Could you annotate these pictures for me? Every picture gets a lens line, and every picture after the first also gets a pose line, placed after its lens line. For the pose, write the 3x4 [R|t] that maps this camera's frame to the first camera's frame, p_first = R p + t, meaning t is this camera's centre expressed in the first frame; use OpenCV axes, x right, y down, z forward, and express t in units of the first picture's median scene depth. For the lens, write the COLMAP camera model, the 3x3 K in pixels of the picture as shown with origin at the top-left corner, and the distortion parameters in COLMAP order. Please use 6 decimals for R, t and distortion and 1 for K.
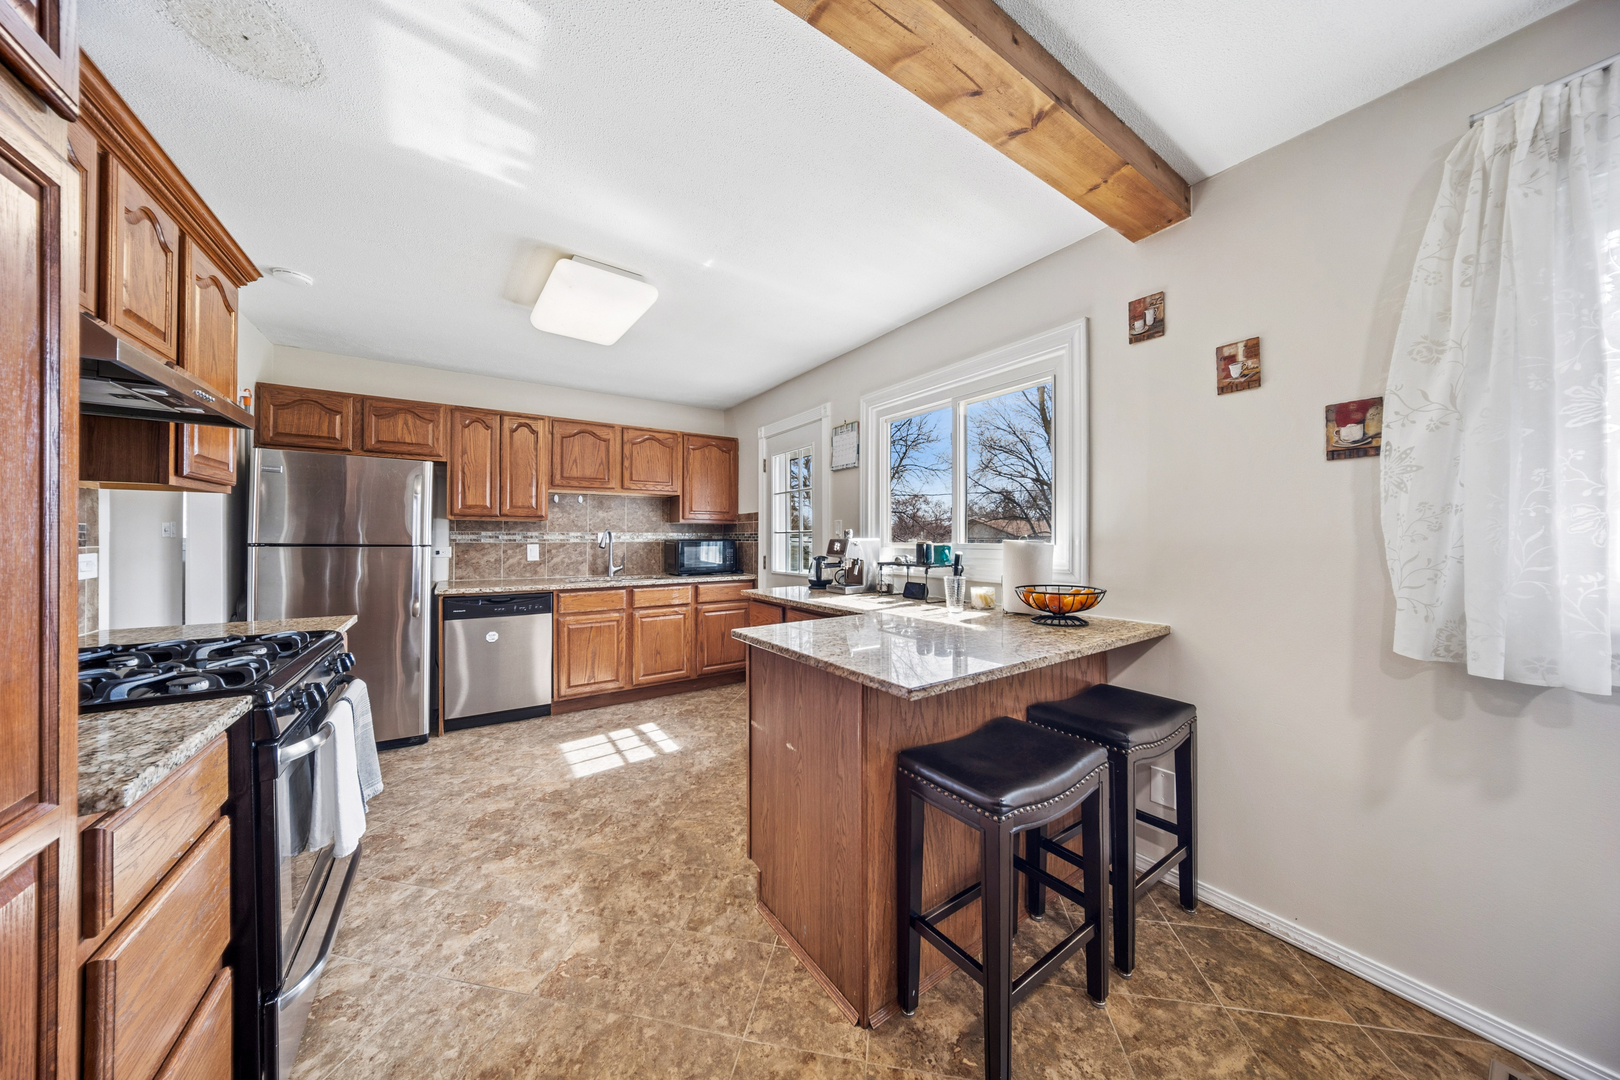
lens RADIAL K [[510.9, 0, 806.1], [0, 510.9, 535.5], [0, 0, 1]] dist [-0.011047, 0.000199]
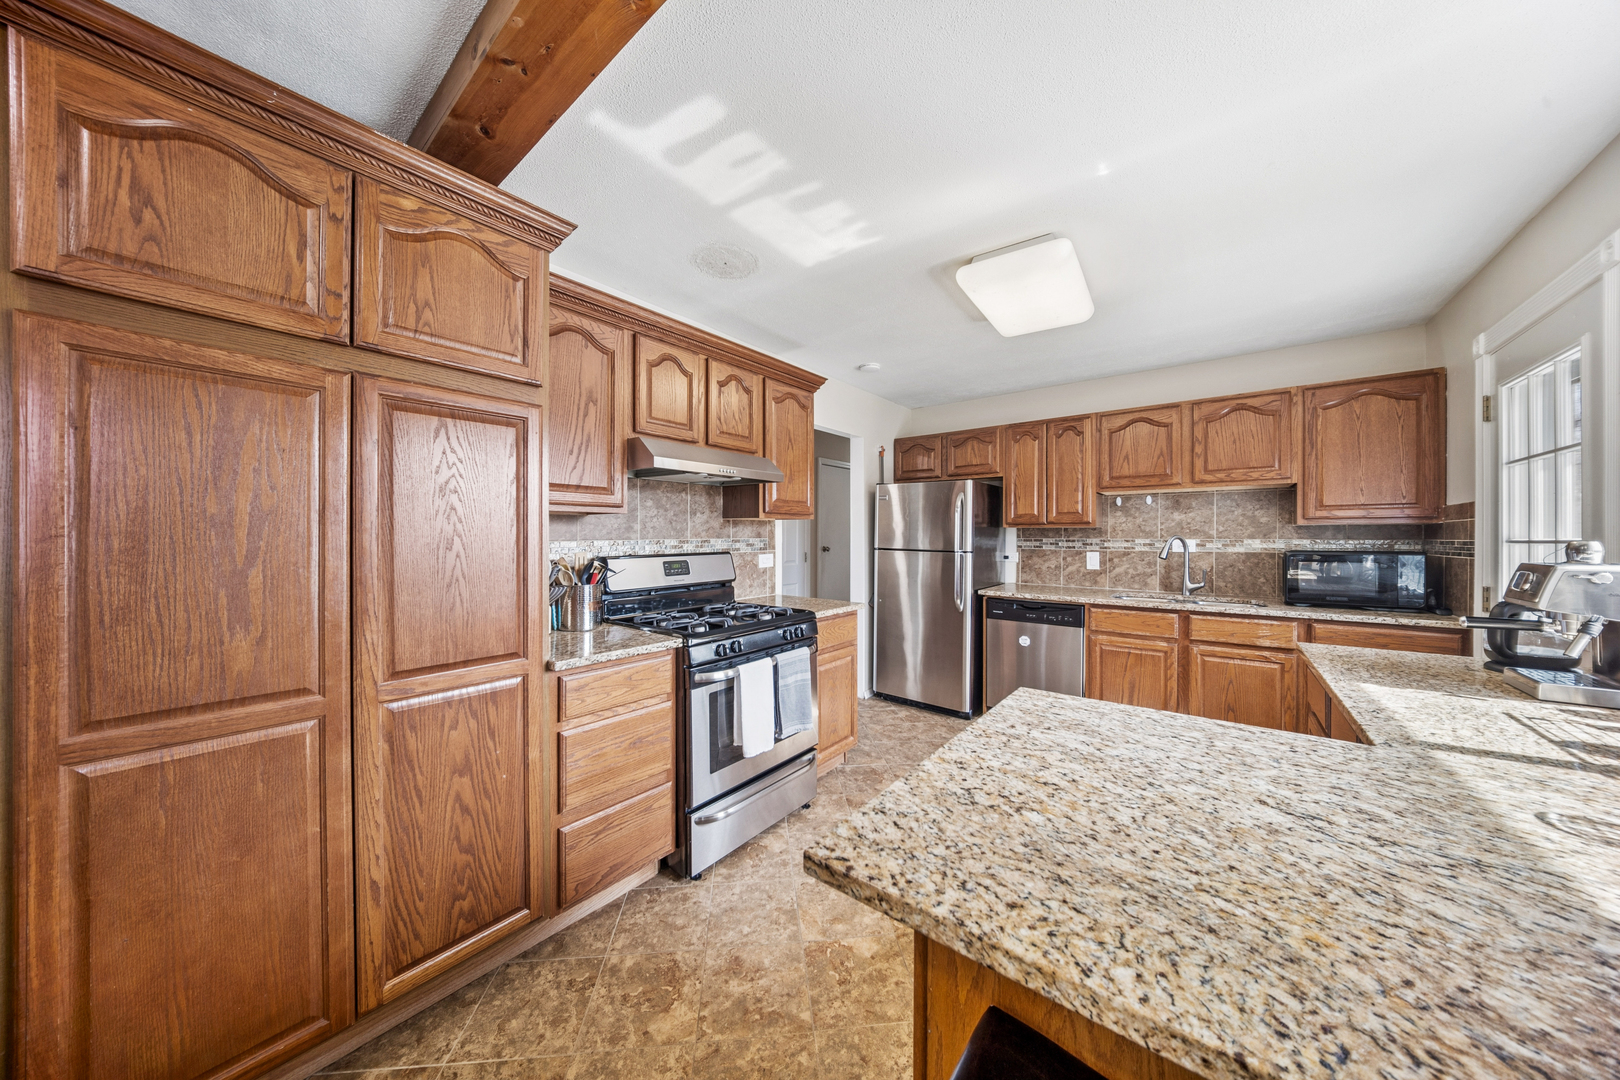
lens RADIAL K [[510.9, 0, 806.1], [0, 510.9, 535.5], [0, 0, 1]] dist [-0.011047, 0.000199]
pose [[0.305406, -0.002655, -0.952218, 0.203610], [0.002662, 0.999995, -0.001934, -0.013174], [0.952218, -0.001945, 0.305412, 0.224373]]
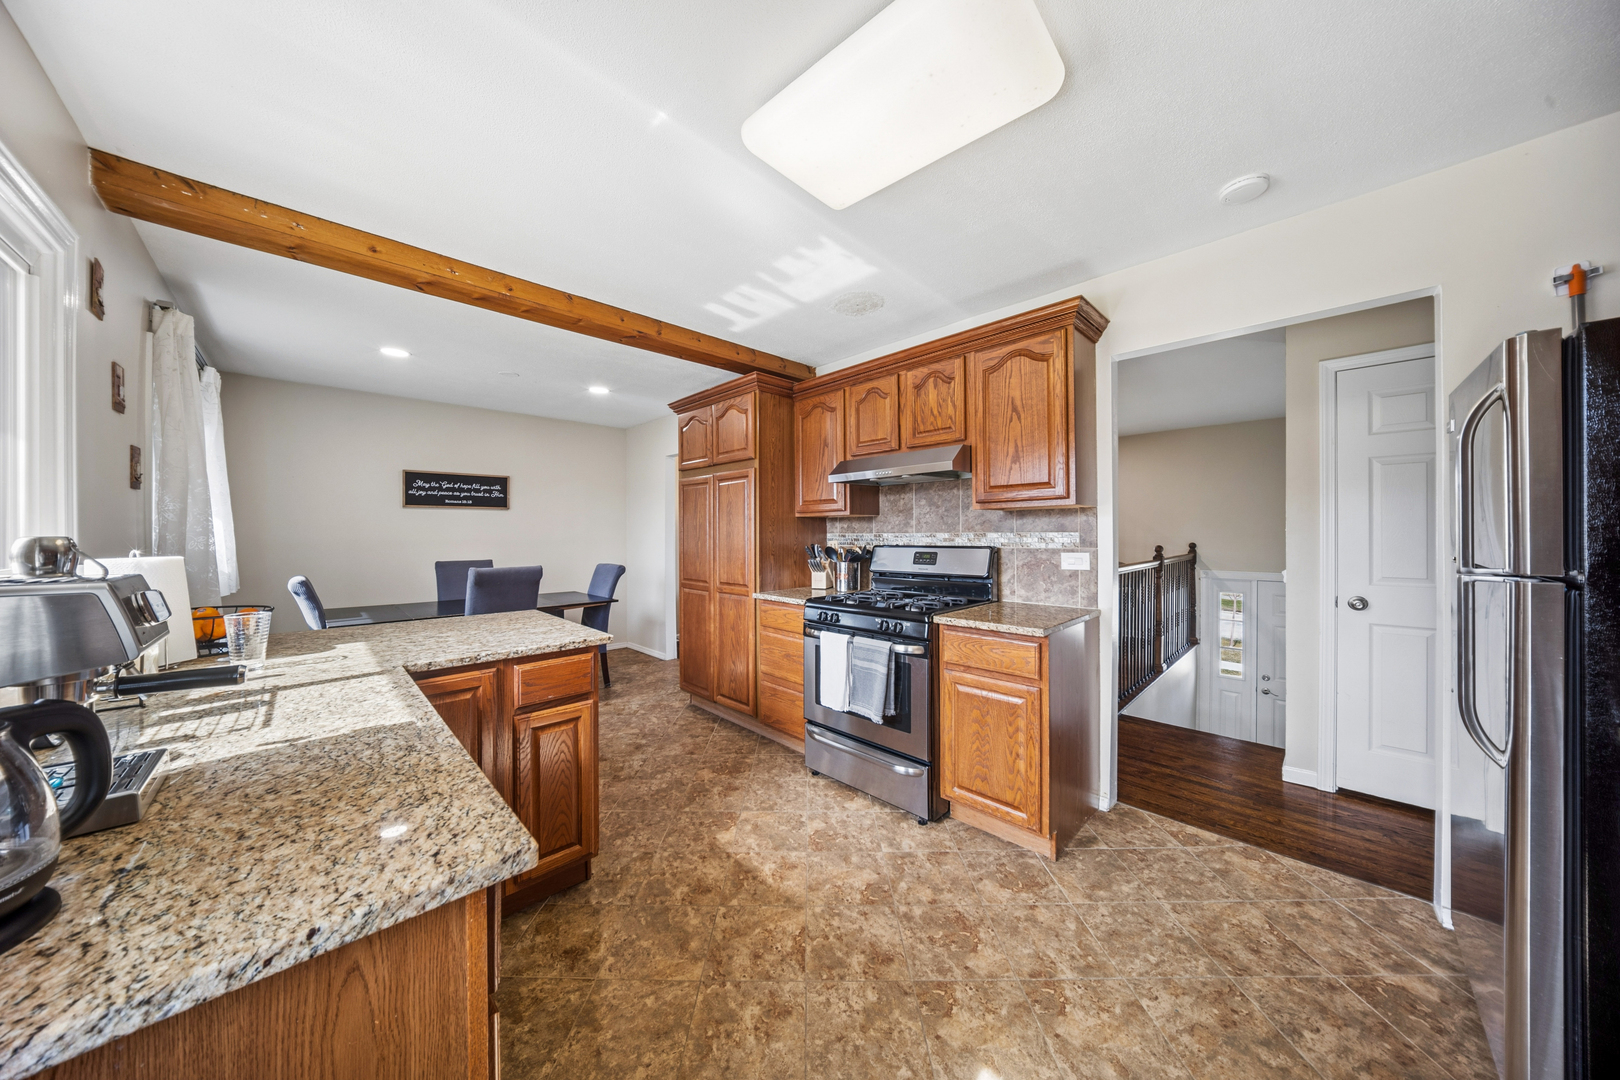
lens RADIAL K [[549.5, 0, 821.5], [0, 549.5, 515.2], [0, 0, 1]] dist [-0.001105, -0.000037]
pose [[-0.979987, 0.002565, -0.199045, -0.155288], [0.008275, 0.999578, -0.027862, -0.014536], [0.198890, -0.028951, -0.979594, 1.011449]]
